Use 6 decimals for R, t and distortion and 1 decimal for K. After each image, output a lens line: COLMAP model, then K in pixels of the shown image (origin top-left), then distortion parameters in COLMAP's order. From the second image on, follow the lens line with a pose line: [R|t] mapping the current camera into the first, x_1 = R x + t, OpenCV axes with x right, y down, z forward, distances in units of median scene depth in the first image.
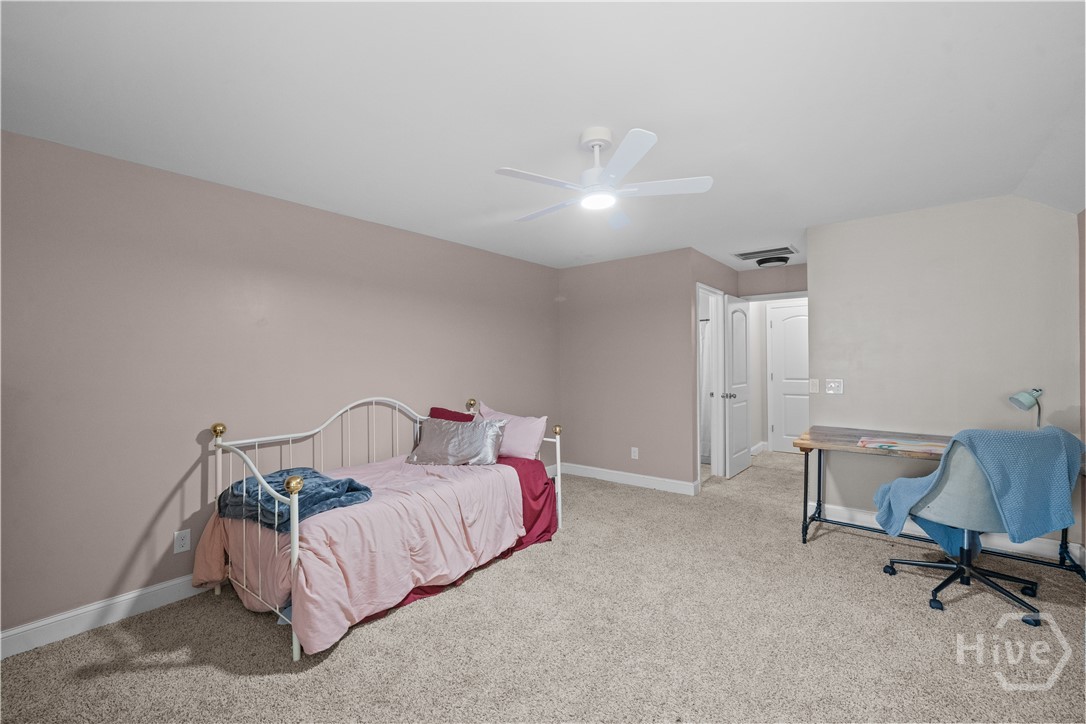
lens RADIAL K [[463.5, 0, 538.5], [0, 463.5, 357.5], [0, 0, 1]] dist [0.000954, -0.000087]
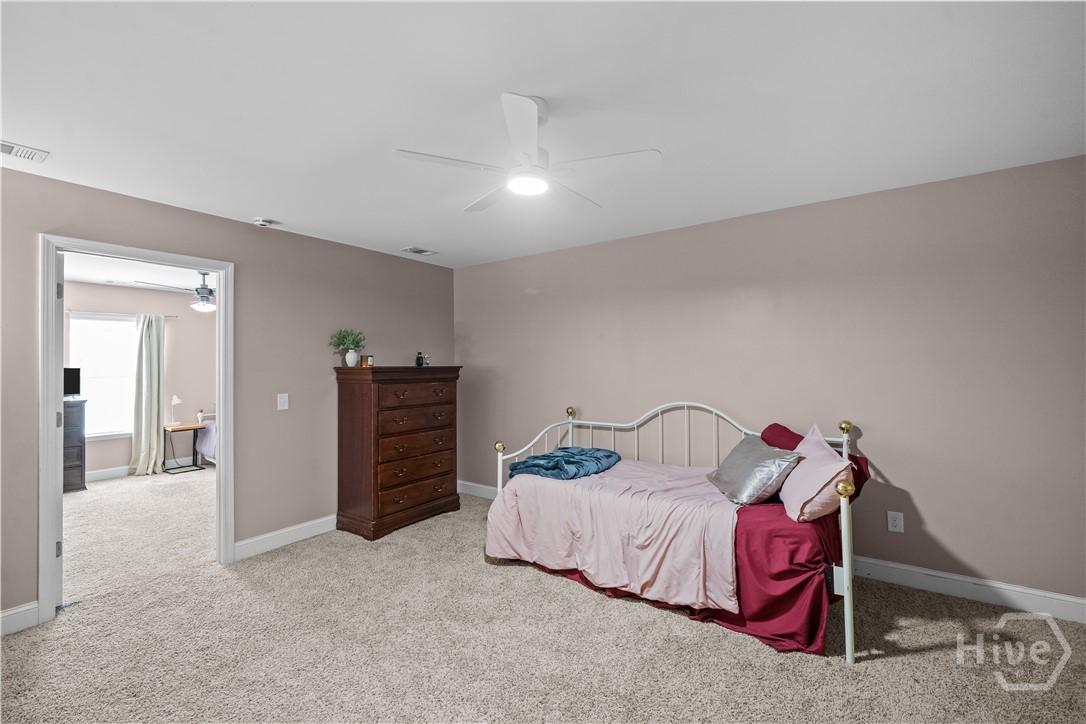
lens RADIAL K [[463.5, 0, 538.5], [0, 463.5, 357.5], [0, 0, 1]] dist [0.000954, -0.000087]
pose [[0.060775, -0.004934, -0.998139, 0.672305], [0.017163, 0.999845, -0.003897, -0.012901], [0.998004, -0.016894, 0.060850, 0.664587]]
